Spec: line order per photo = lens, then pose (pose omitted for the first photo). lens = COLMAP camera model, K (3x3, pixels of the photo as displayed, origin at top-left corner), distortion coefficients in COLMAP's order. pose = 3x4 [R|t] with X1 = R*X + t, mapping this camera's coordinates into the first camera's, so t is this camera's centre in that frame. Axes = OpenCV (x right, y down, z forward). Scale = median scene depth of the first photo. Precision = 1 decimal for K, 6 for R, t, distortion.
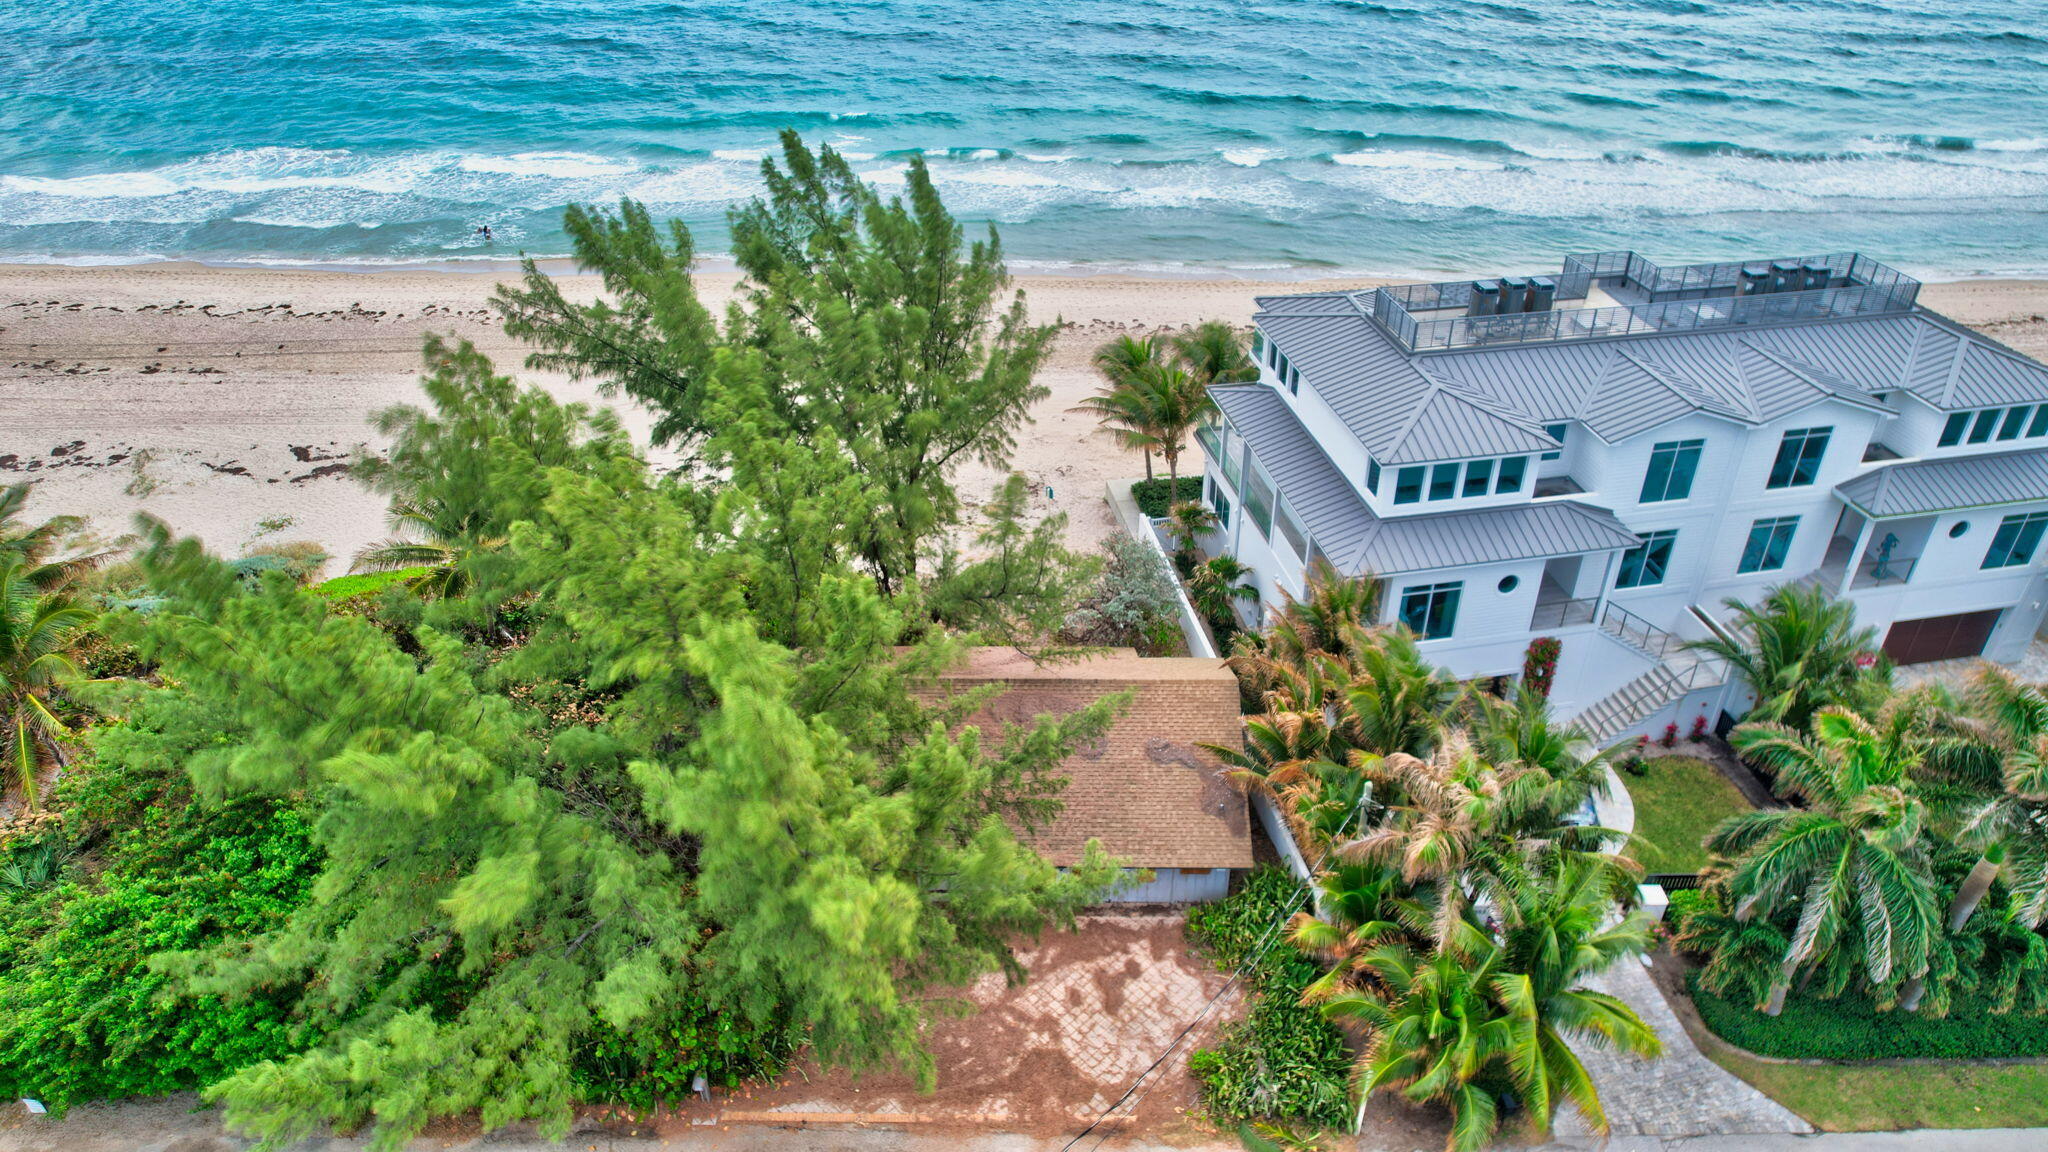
lens RADIAL K [[1308.7, 0, 1033.3], [0, 1308.7, 588.3], [0, 0, 1]] dist [-0.084670, 0.080550]
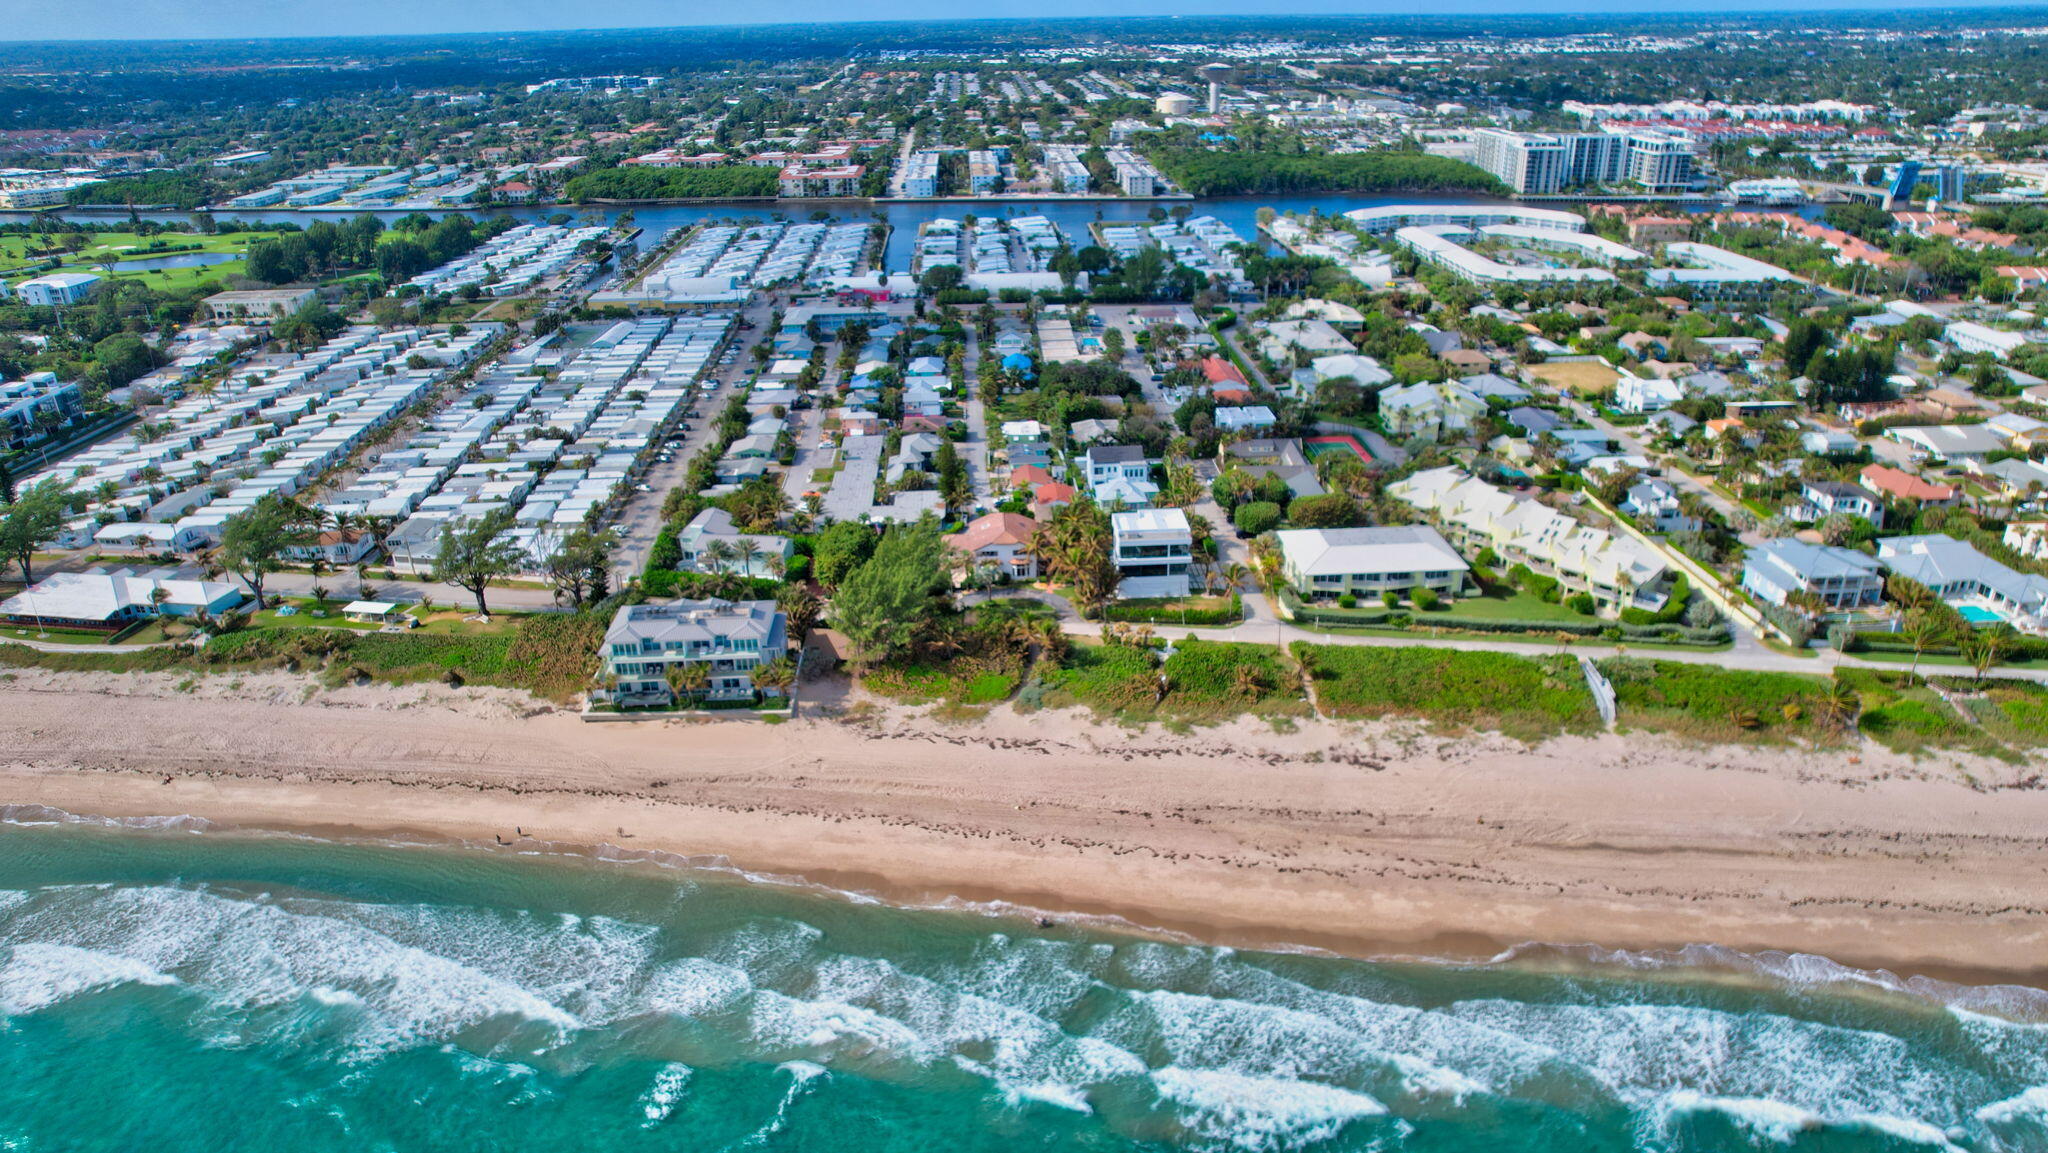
lens RADIAL K [[1311.3, 0, 1032.5], [0, 1311.3, 587.3], [0, 0, 1]] dist [-0.079613, 0.070750]
pose [[-0.990703, -0.030766, 0.132519, -1.455706], [0.095820, 0.533676, 0.840243, -4.415441], [-0.096573, 0.845129, -0.525766, 3.543852]]
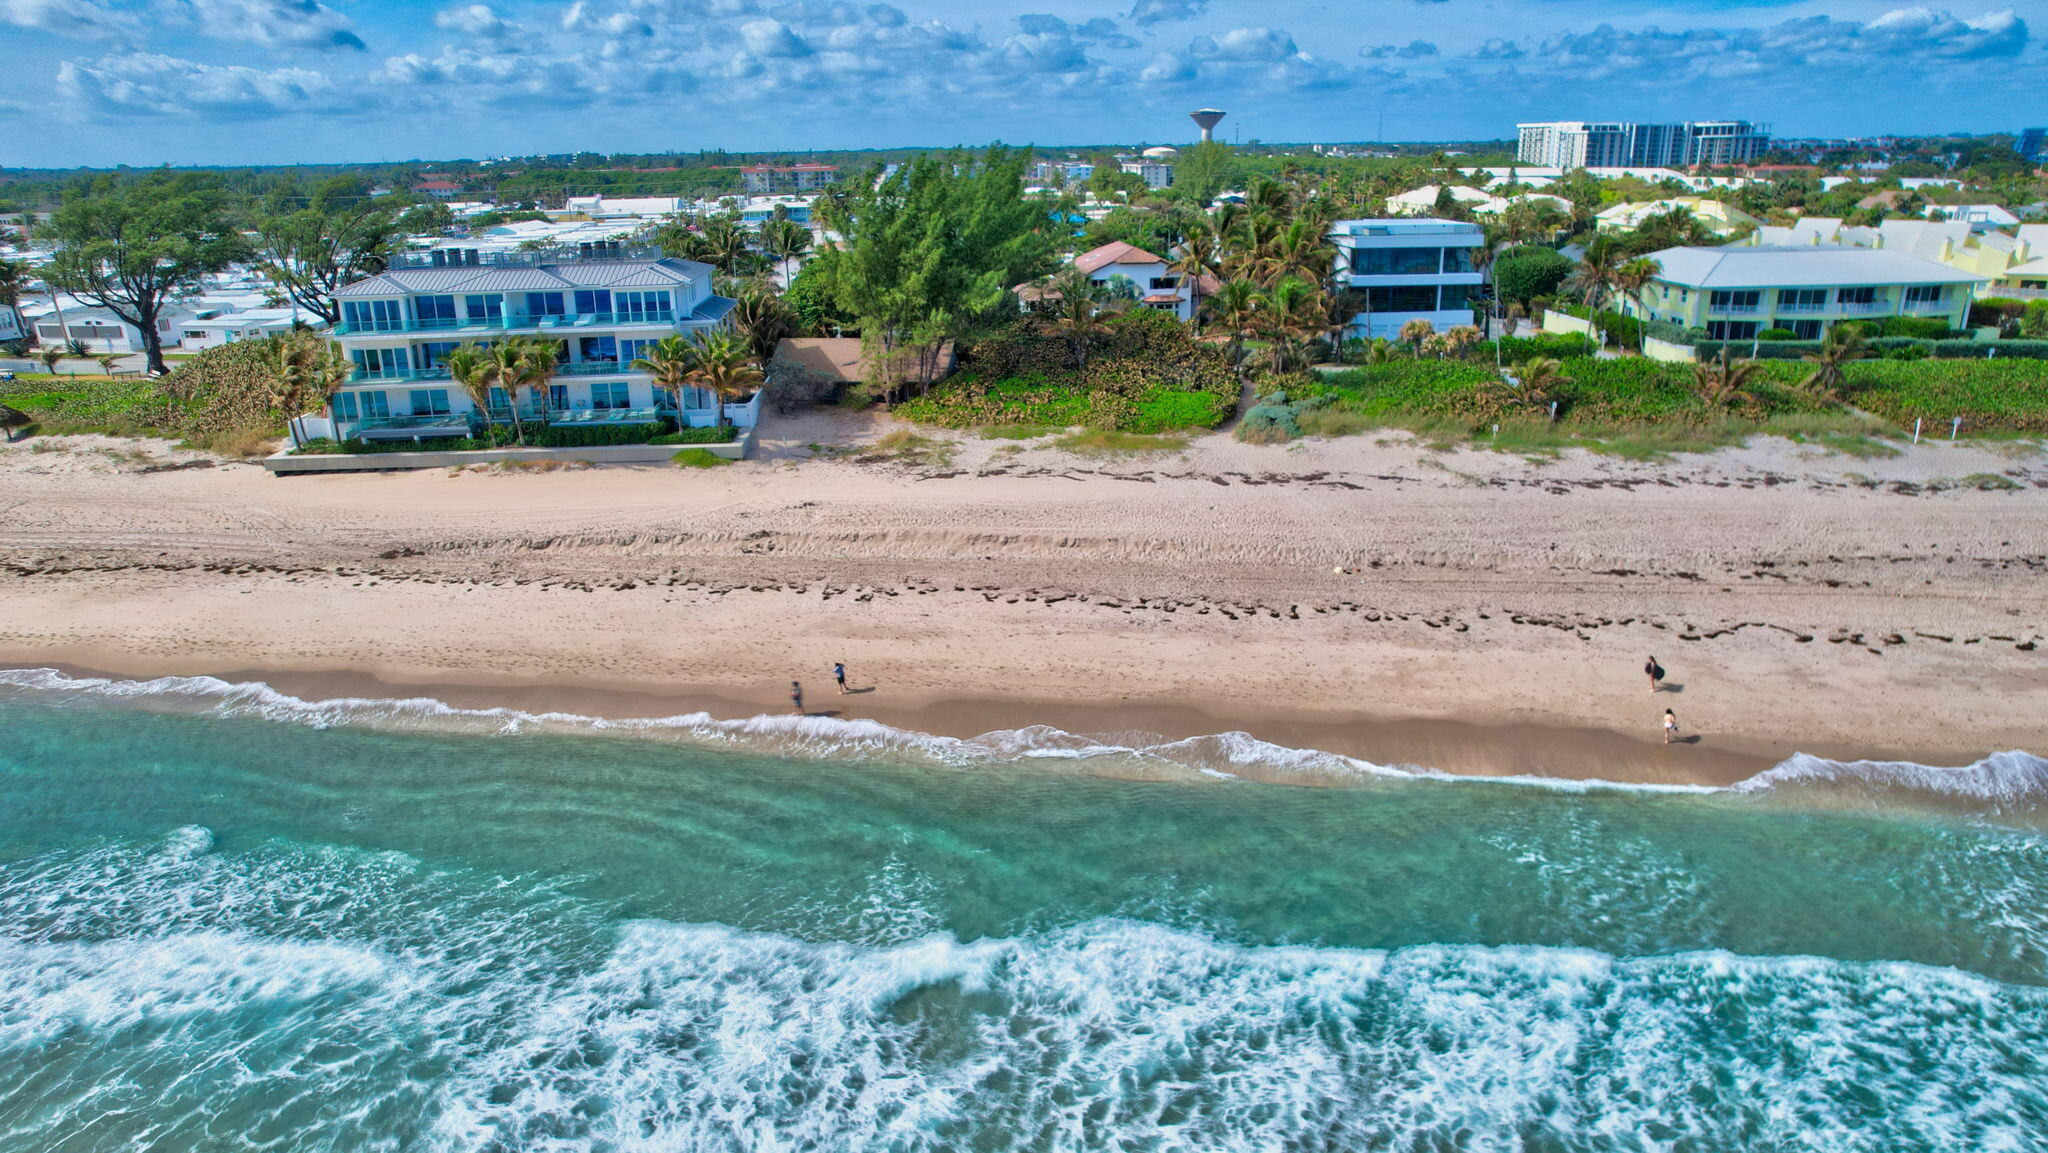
lens RADIAL K [[1311.3, 0, 1032.5], [0, 1311.3, 587.3], [0, 0, 1]] dist [-0.079613, 0.070750]
pose [[-0.994313, -0.009772, 0.106047, -0.632952], [0.078218, 0.608775, 0.789478, -1.653221], [-0.072274, 0.793283, -0.604549, 2.909822]]
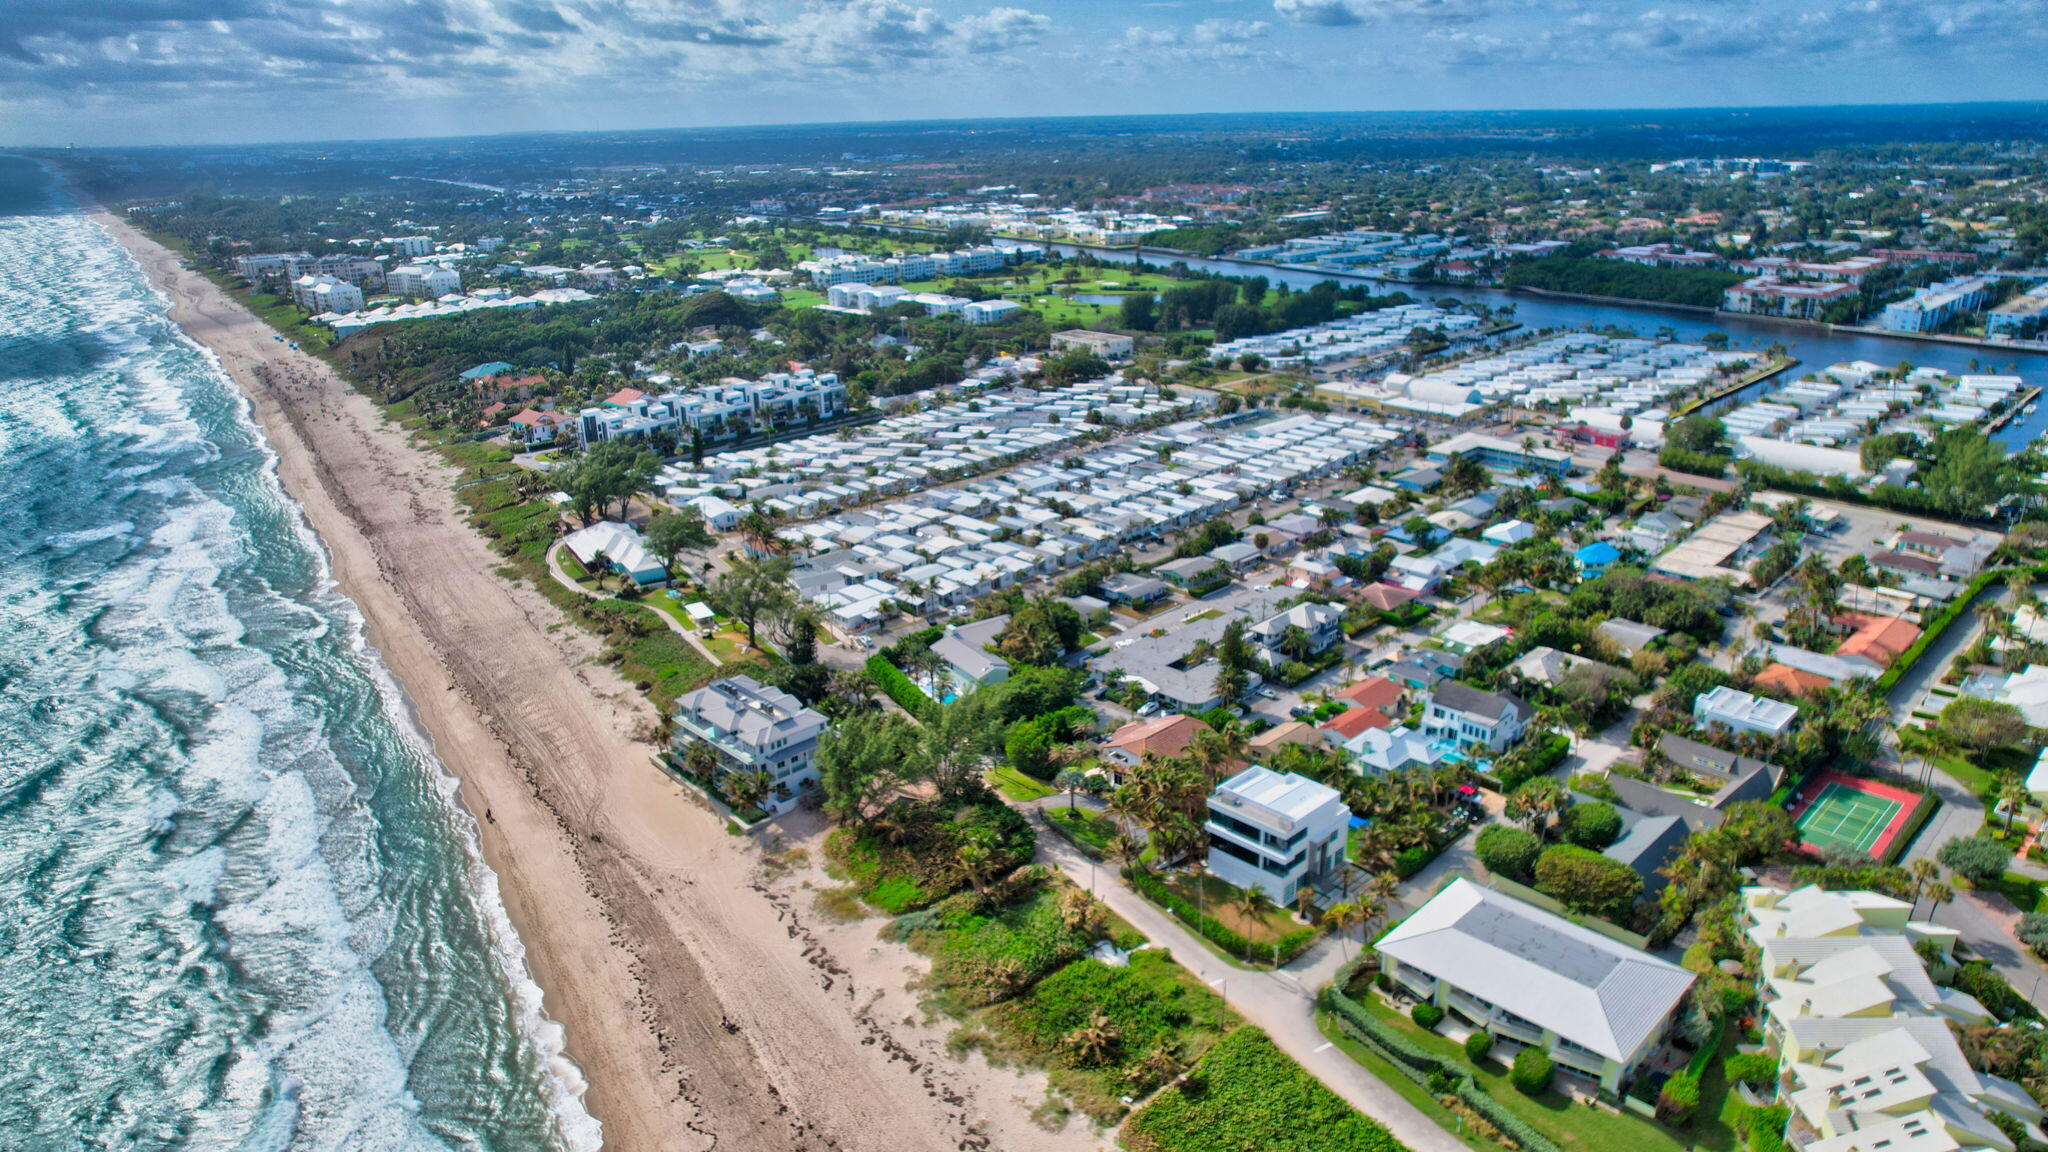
lens RADIAL K [[1311.3, 0, 1032.5], [0, 1311.3, 586.8], [0, 0, 1]] dist [-0.079613, 0.070750]
pose [[-0.551400, -0.266575, 0.790503, -4.036910], [0.487067, 0.666429, 0.564480, -2.899818], [-0.677291, 0.696283, -0.237629, 1.249671]]
